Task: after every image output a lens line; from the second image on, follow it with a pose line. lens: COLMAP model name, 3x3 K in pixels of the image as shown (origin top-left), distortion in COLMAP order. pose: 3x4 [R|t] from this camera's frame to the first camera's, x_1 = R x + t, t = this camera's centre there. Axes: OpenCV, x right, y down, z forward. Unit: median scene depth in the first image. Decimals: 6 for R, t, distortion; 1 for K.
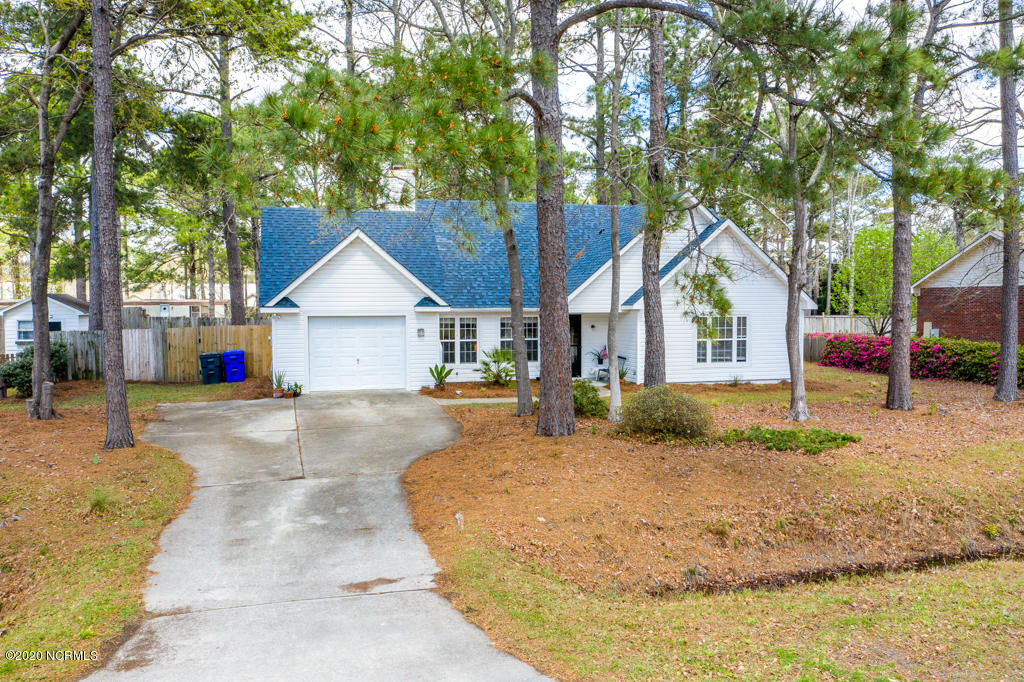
lens RADIAL K [[884.7, 0, 528.9], [0, 884.7, 340.2], [0, 0, 1]] dist [0.014502, -0.026854]
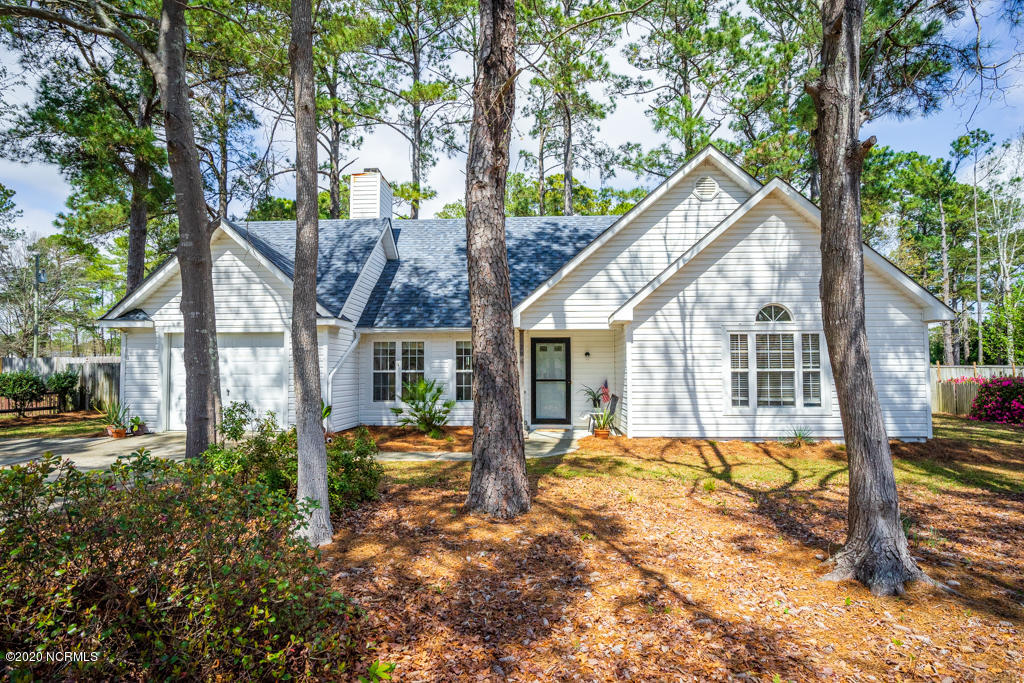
lens RADIAL K [[586.2, 0, 515.9], [0, 586.2, 333.6], [0, 0, 1]] dist [-0.036001, 0.021693]
pose [[0.938405, -0.022834, -0.344783, 0.189421], [-0.016050, 0.993857, -0.109504, 0.021698], [0.345165, 0.108293, 0.932273, 0.555103]]
